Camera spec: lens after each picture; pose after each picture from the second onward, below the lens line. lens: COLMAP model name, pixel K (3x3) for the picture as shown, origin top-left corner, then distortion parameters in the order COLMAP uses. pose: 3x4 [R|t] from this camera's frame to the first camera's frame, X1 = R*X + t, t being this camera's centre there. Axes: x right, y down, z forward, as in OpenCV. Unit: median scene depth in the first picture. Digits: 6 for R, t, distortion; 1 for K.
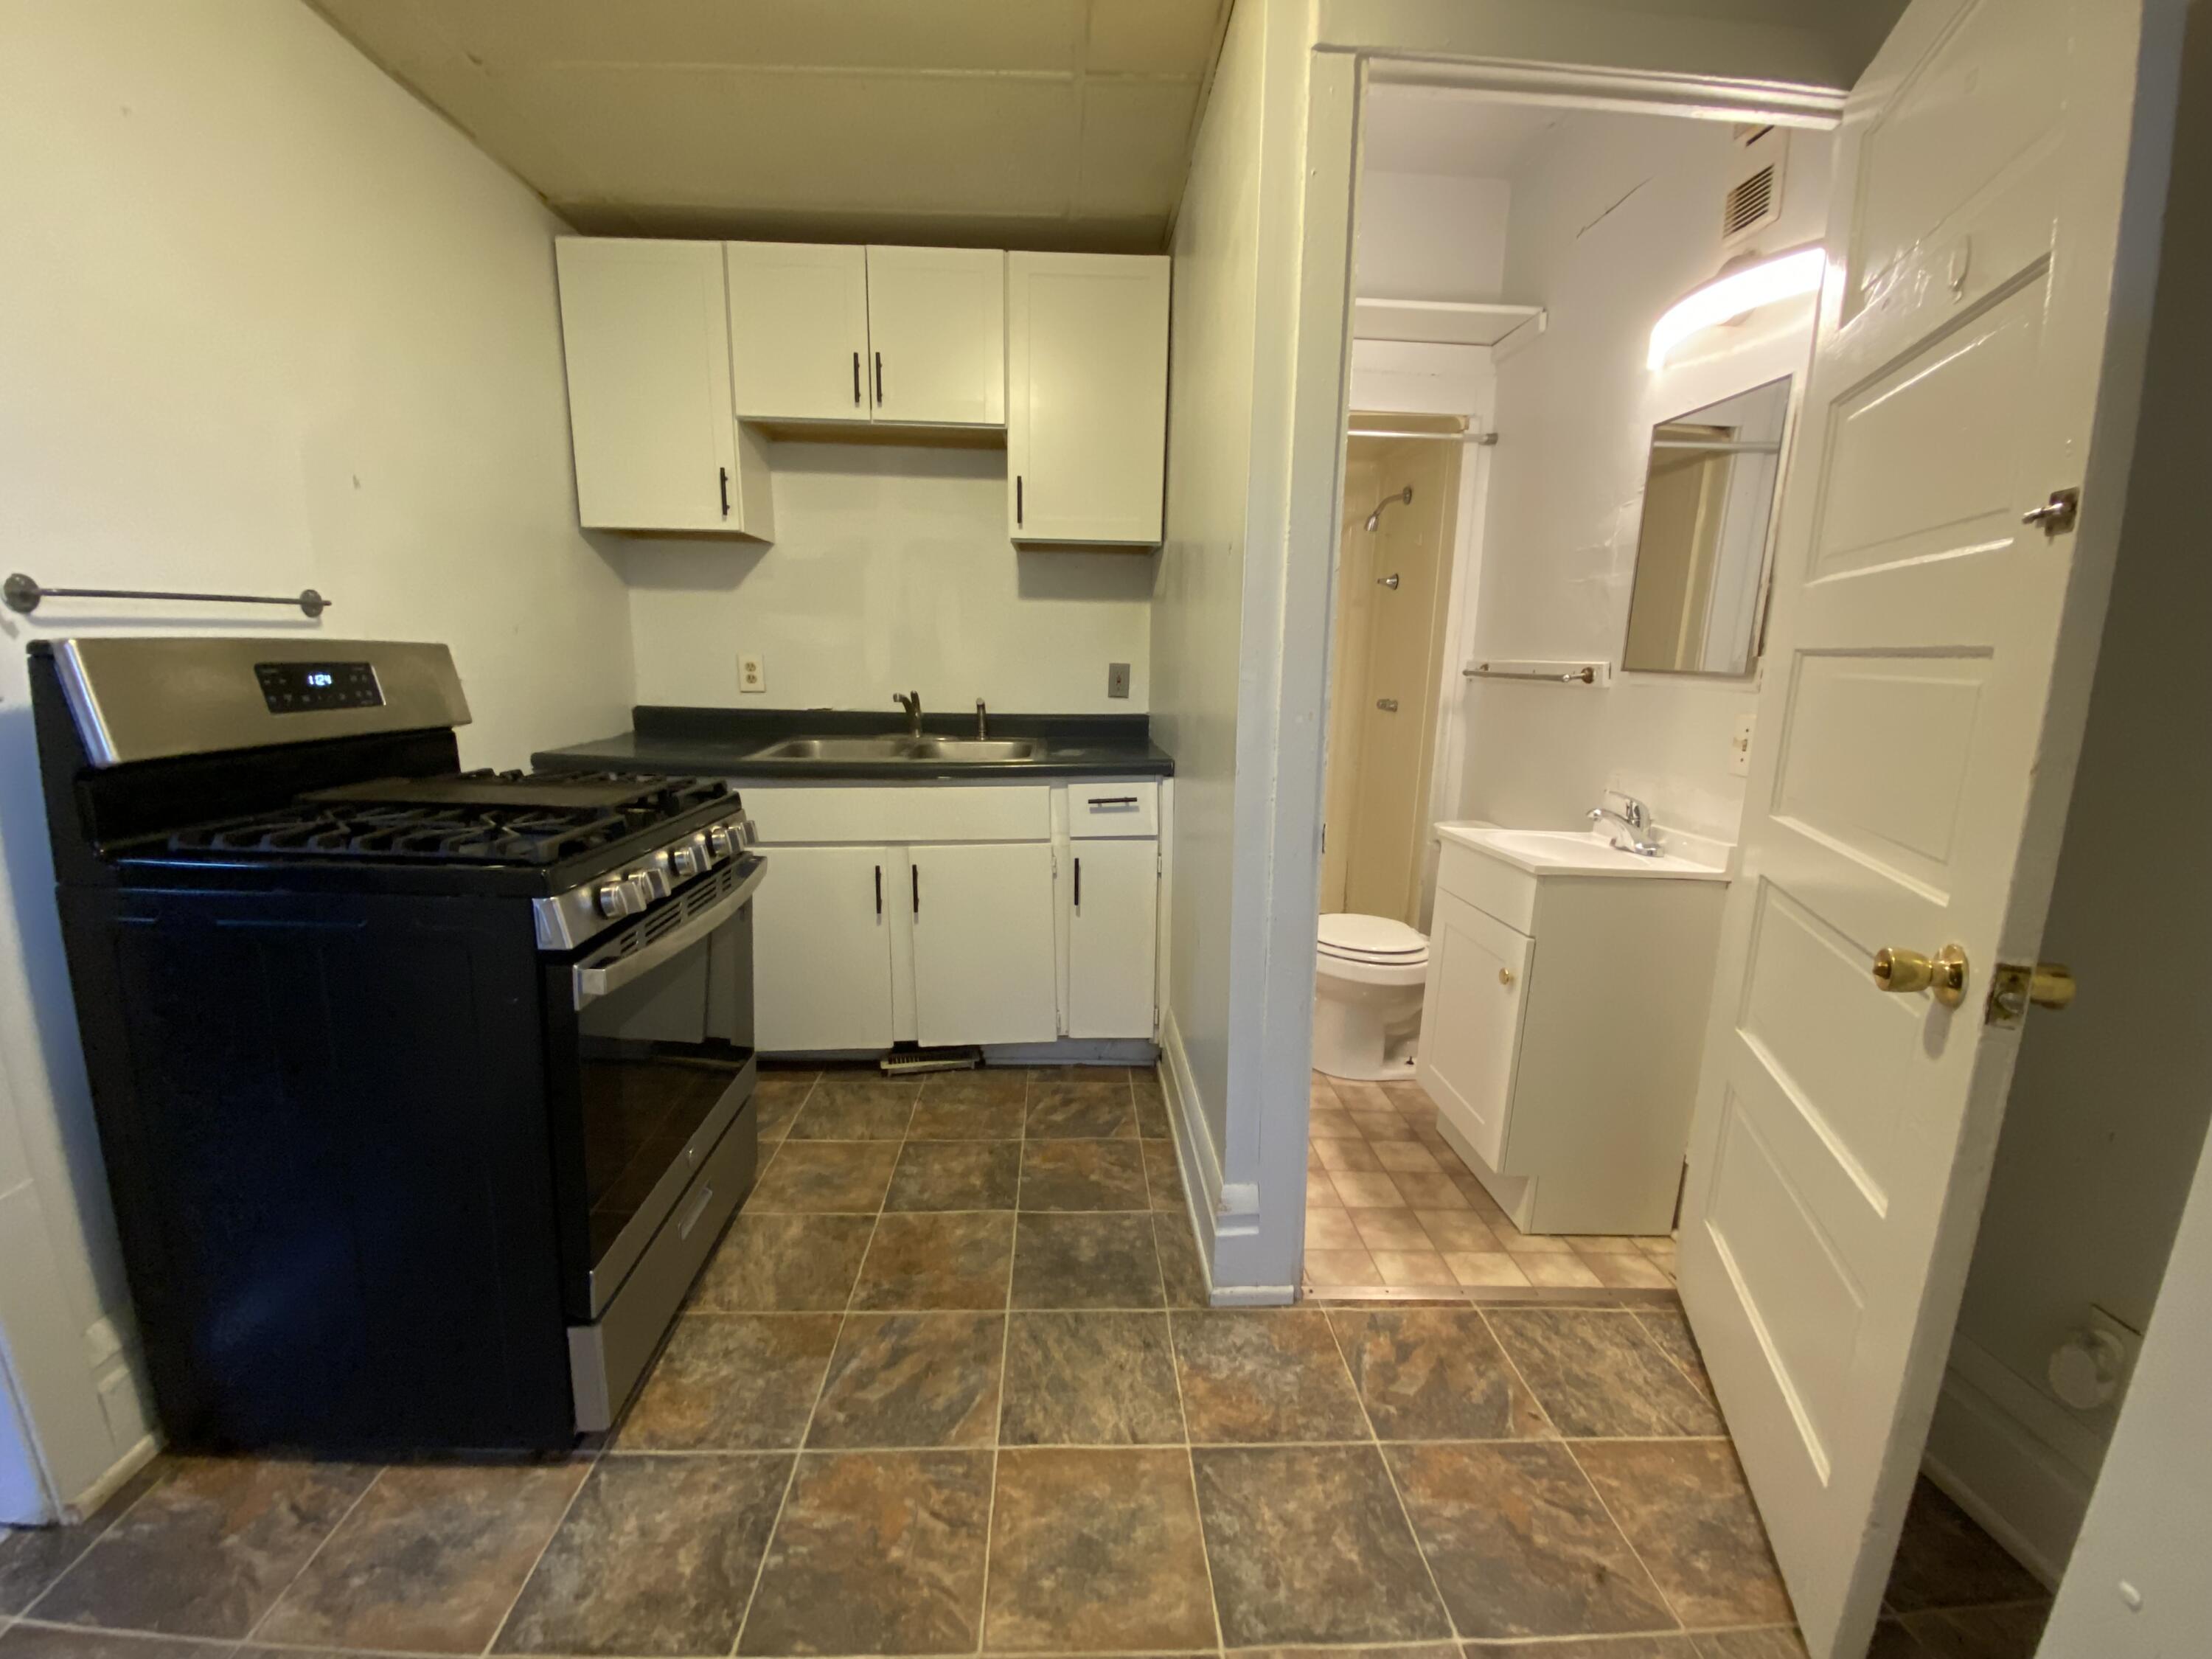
lens RADIAL K [[901.4, 0, 1097.1], [0, 901.4, 834.0], [0, 0, 1]] dist [0.001755, -0.002848]
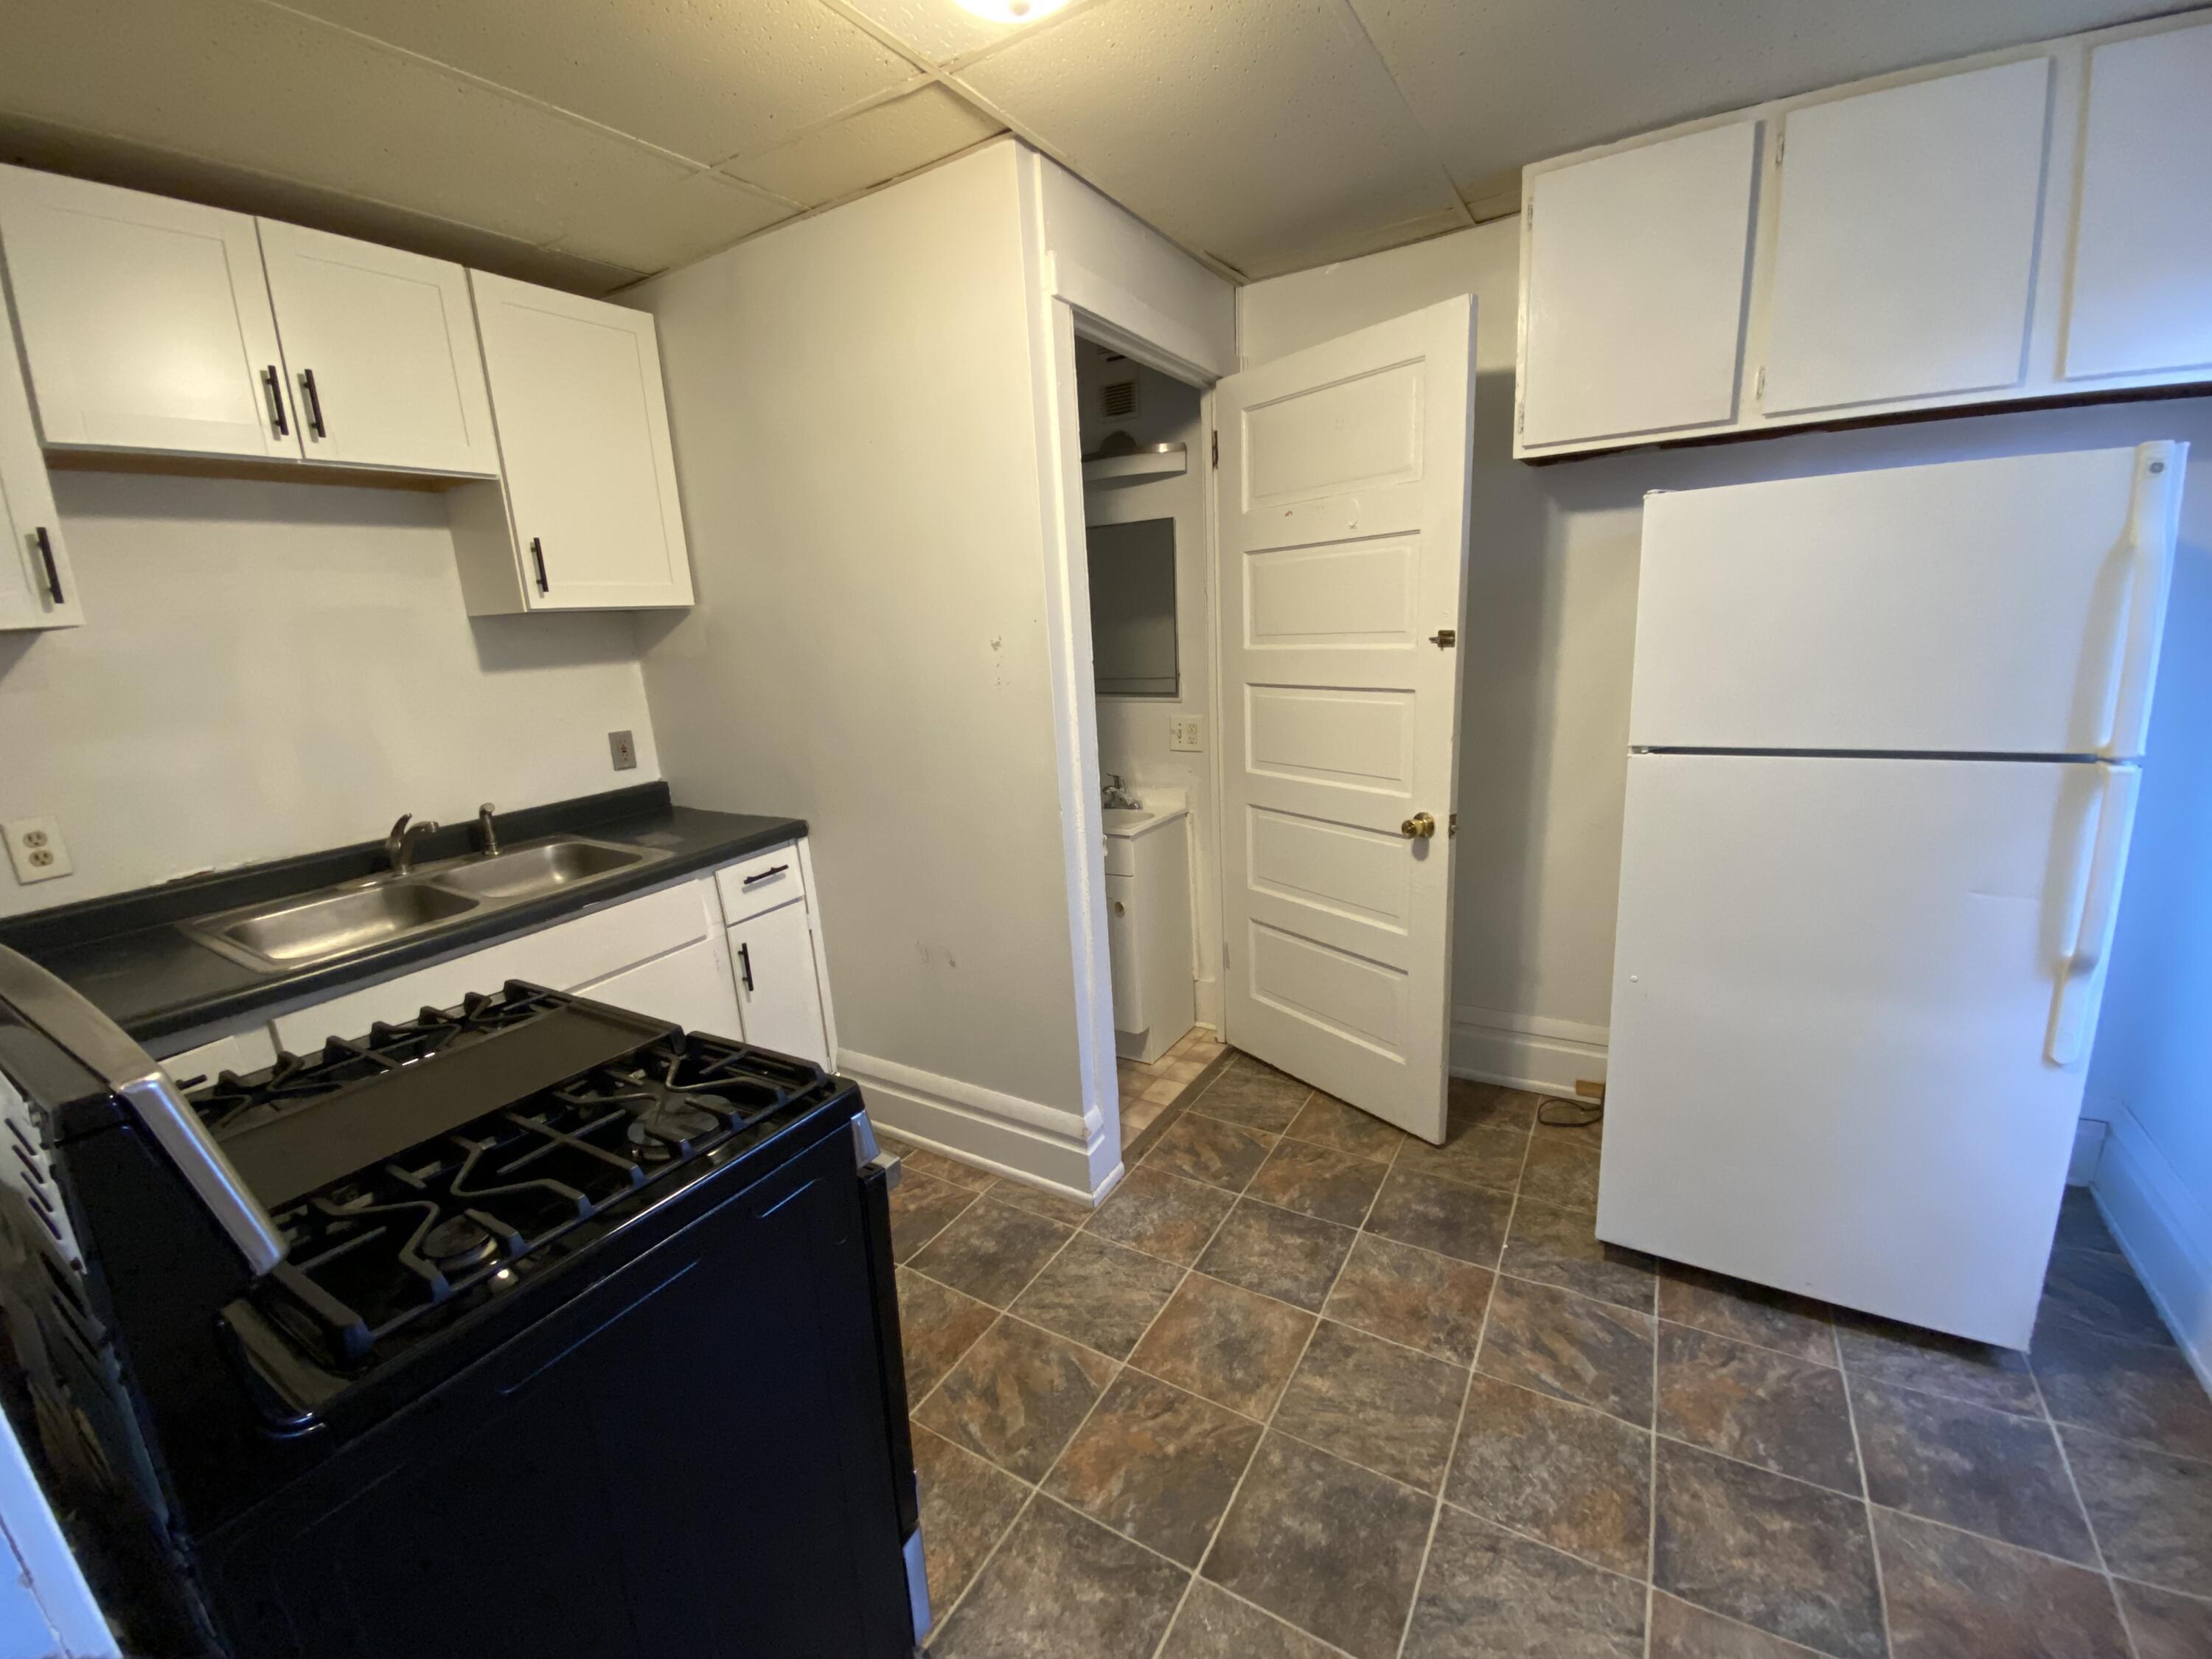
lens RADIAL K [[901.4, 0, 1094.1], [0, 901.4, 830.8], [0, 0, 1]] dist [0.001755, -0.002848]
pose [[0.555031, -0.248730, 0.793772, -0.891598], [0.224358, 0.963646, 0.145083, -0.231319], [-0.801002, 0.097564, 0.590658, 0.181138]]
